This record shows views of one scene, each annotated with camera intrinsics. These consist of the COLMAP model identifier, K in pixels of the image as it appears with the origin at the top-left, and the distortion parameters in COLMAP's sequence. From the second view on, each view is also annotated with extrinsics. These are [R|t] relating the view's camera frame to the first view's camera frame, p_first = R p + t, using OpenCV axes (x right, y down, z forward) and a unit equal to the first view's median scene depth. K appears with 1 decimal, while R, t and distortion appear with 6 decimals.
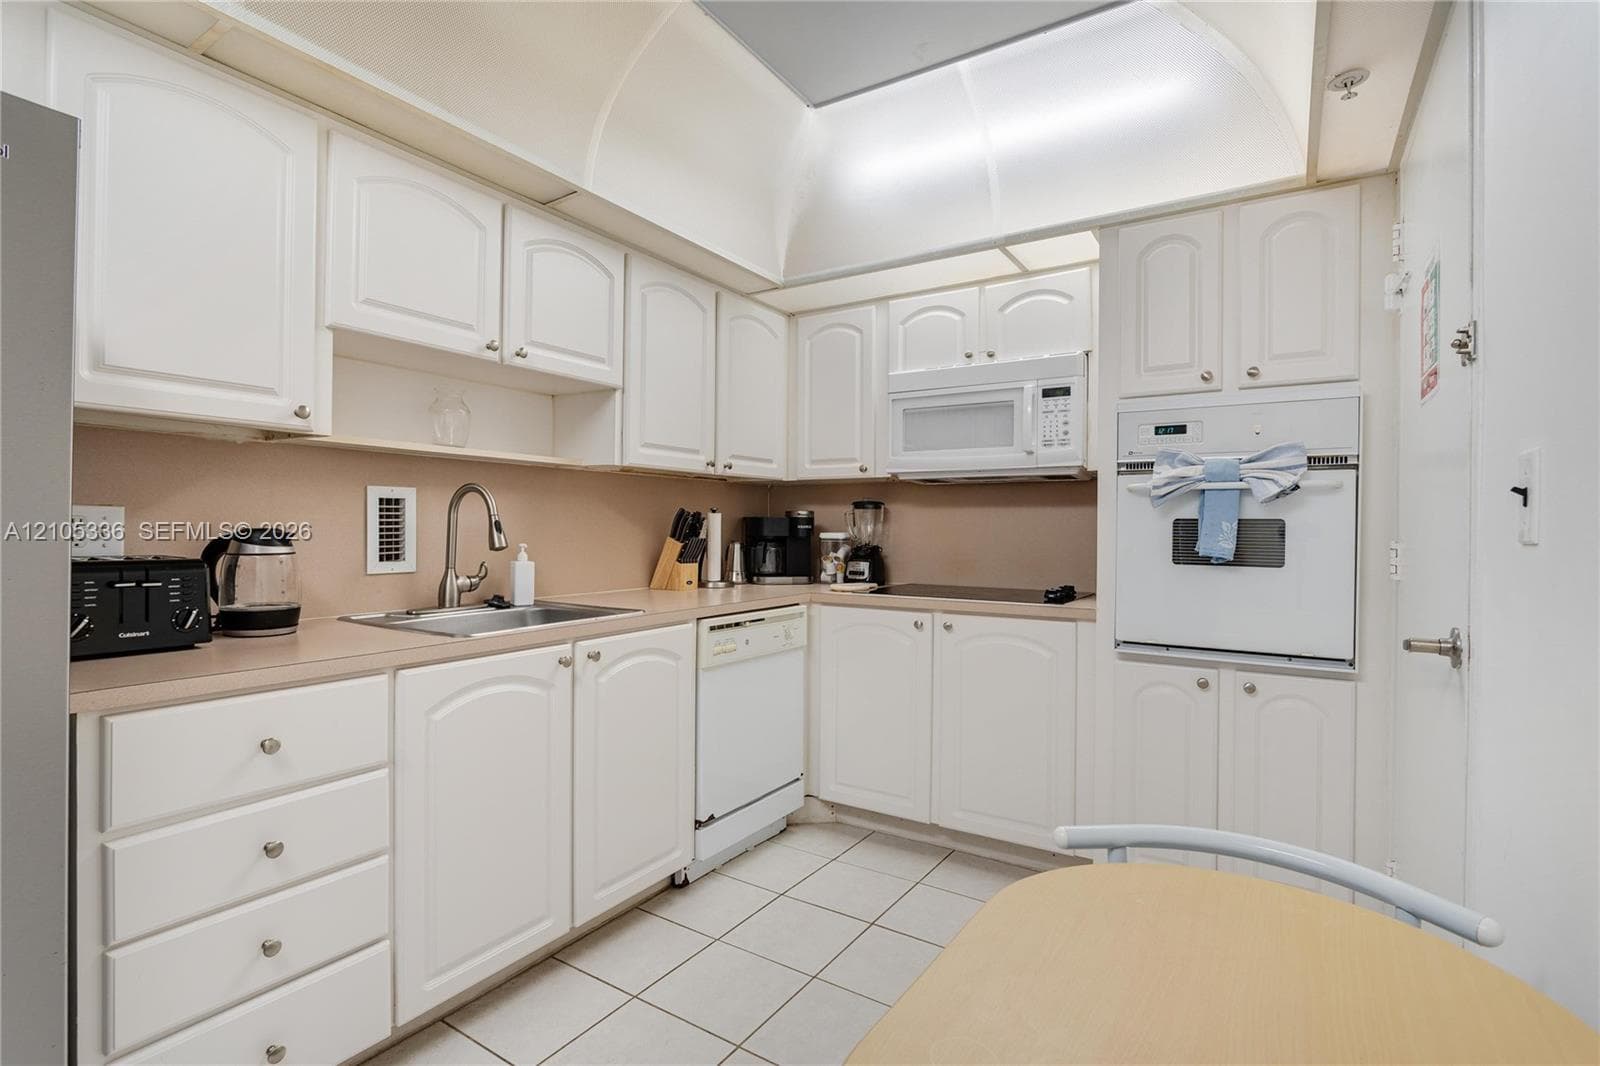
lens RADIAL K [[747.3, 0, 794.8], [0, 747.3, 557.5], [0, 0, 1]] dist [-0.021597, 0.005315]
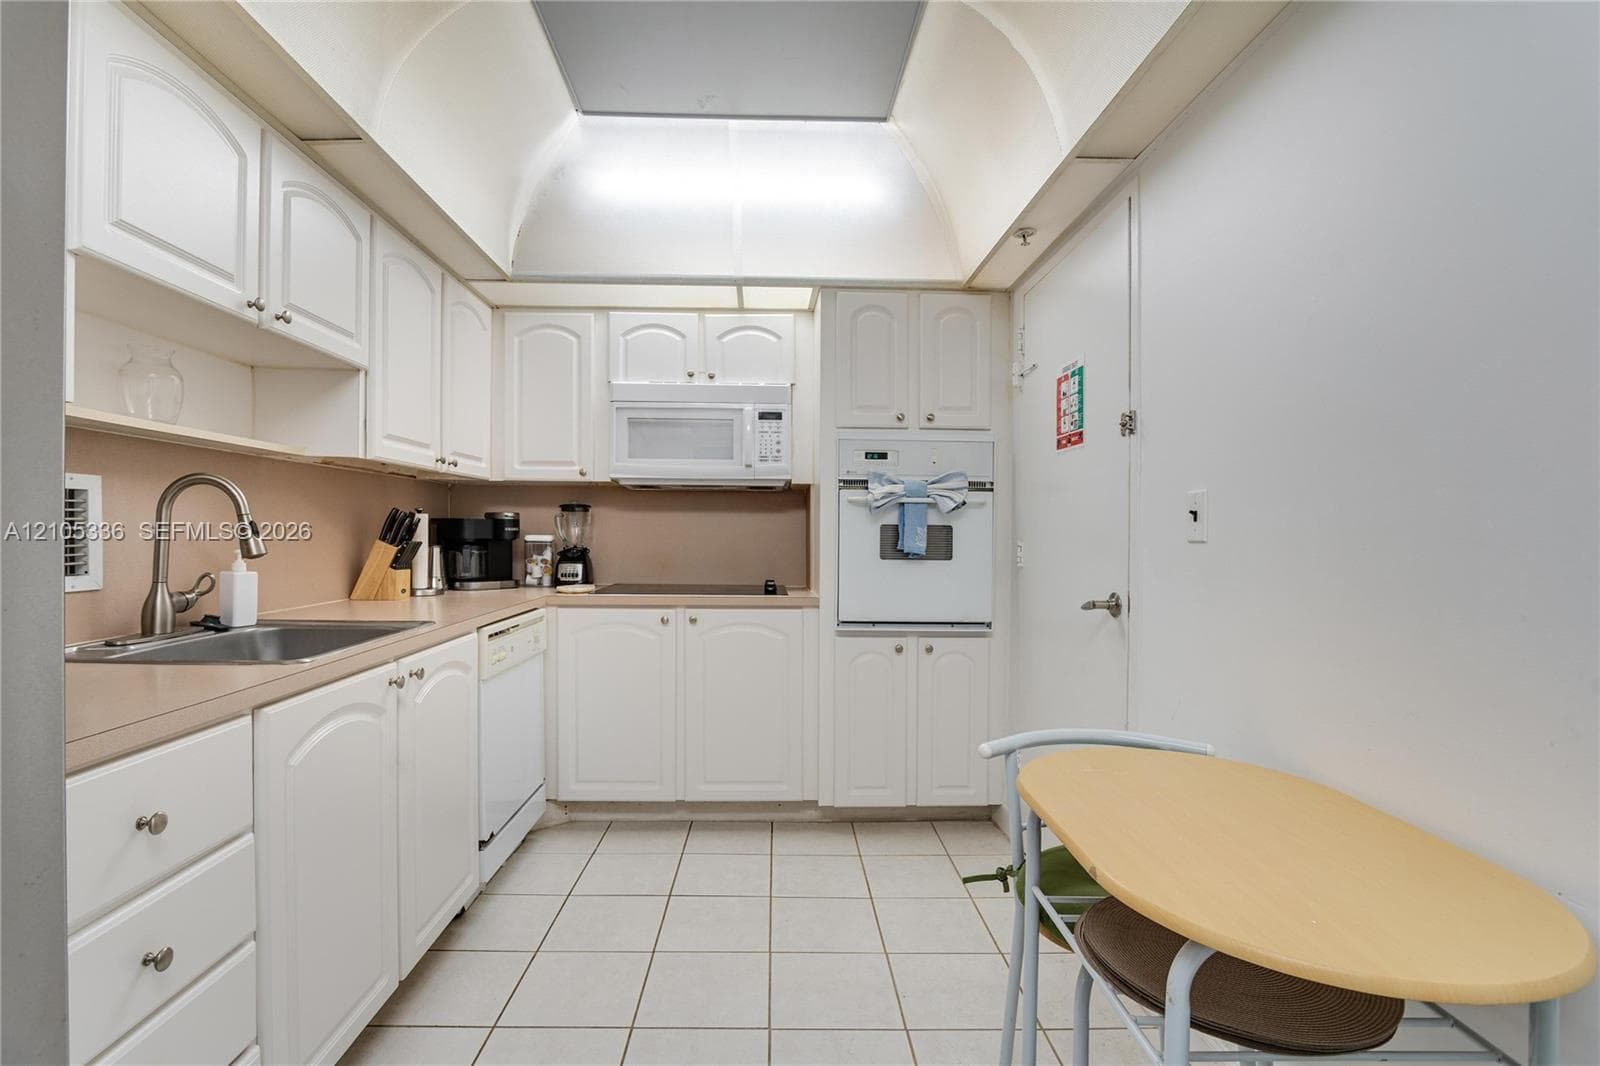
lens RADIAL K [[747.3, 0, 769.2], [0, 747.3, 570.7], [0, 0, 1]] dist [-0.021597, 0.005315]
pose [[0.828075, -0.027752, 0.559929, -0.350147], [0.019048, 0.999590, 0.021374, -0.002410], [-0.560293, -0.007034, 0.828265, 0.021100]]
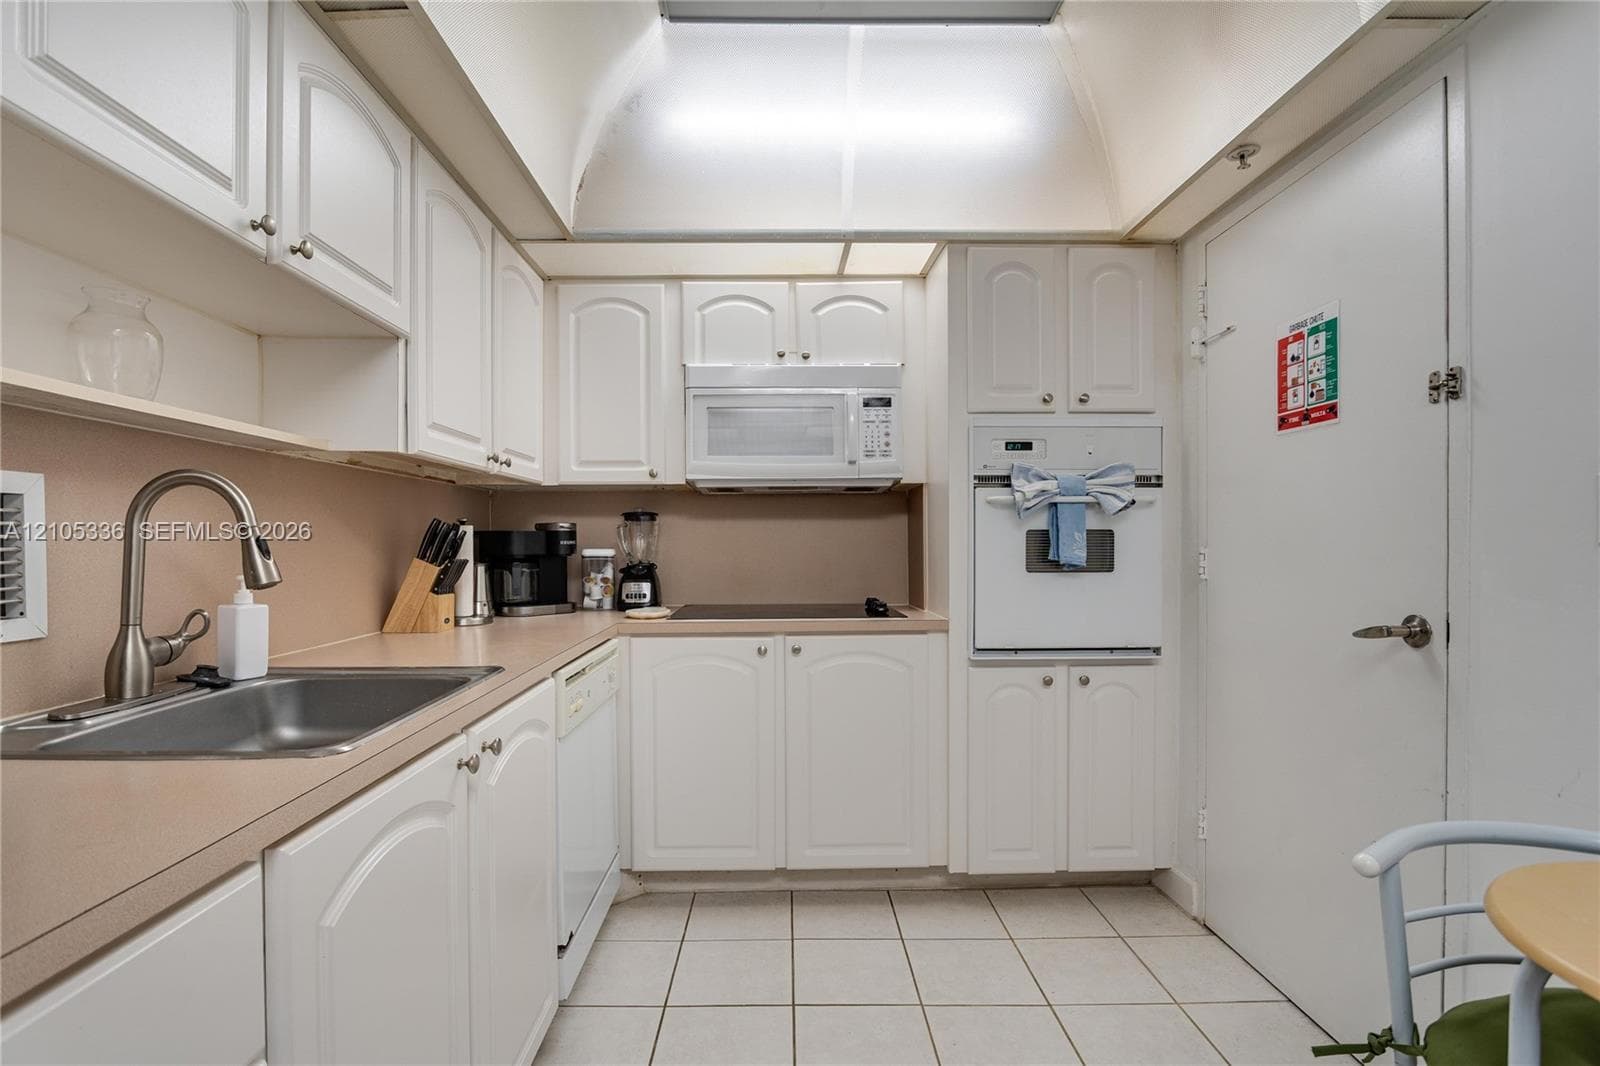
lens RADIAL K [[747.3, 0, 766.8], [0, 747.3, 573.8], [0, 0, 1]] dist [-0.021597, 0.005315]
pose [[0.834171, -0.034982, 0.550396, -0.352601], [0.034440, 0.999343, 0.011320, -0.012665], [-0.550430, 0.009513, 0.834827, 0.283753]]
